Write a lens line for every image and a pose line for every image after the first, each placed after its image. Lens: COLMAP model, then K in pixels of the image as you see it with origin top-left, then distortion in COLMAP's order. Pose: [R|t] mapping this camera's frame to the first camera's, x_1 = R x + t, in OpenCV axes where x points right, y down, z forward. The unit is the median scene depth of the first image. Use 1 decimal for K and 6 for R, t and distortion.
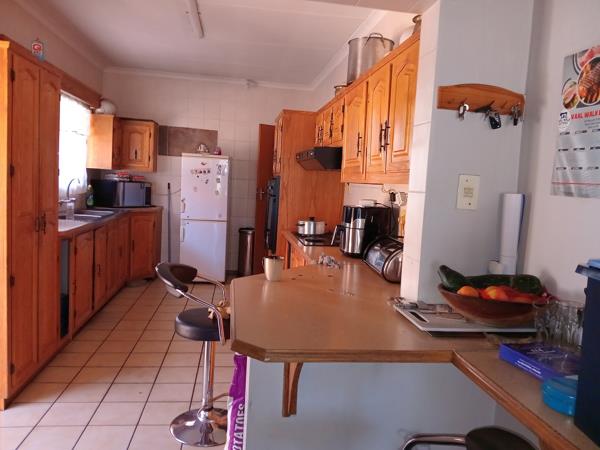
lens RADIAL K [[459.2, 0, 301.2], [0, 459.2, 222.7], [0, 0, 1]] dist [0.099839, -0.206125]
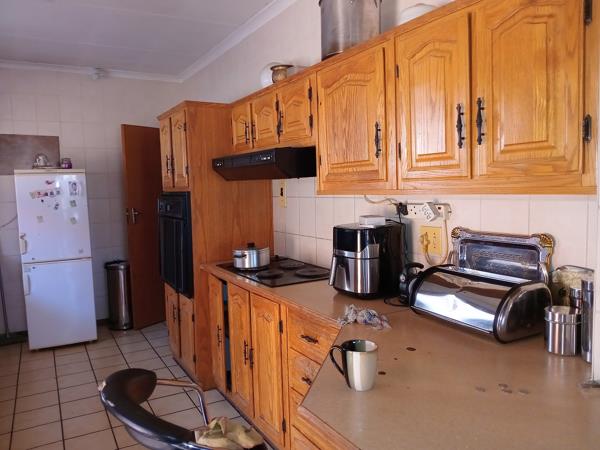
lens RADIAL K [[459.2, 0, 301.2], [0, 459.2, 222.7], [0, 0, 1]] dist [0.099839, -0.206125]
pose [[0.926818, -0.107933, 0.359665, -0.115068], [0.110418, 0.993791, 0.013695, -0.032418], [-0.358909, 0.027021, 0.932981, 0.190442]]
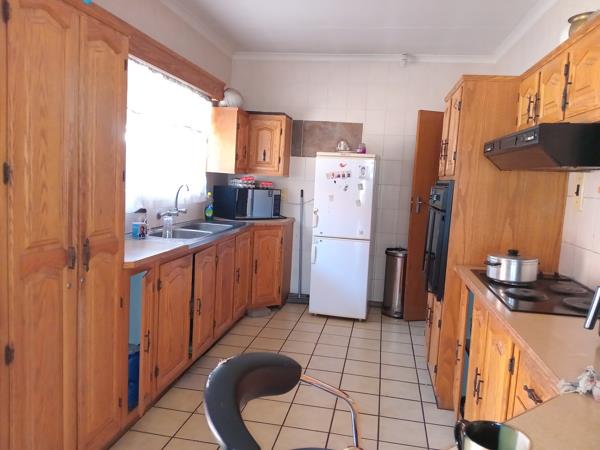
lens RADIAL K [[459.2, 0, 301.2], [0, 459.2, 222.7], [0, 0, 1]] dist [0.099839, -0.206125]
pose [[0.950029, 0.026376, -0.311047, -0.034965], [-0.029487, 0.999551, -0.005302, -0.025273], [0.310767, 0.014209, 0.950380, 0.246840]]
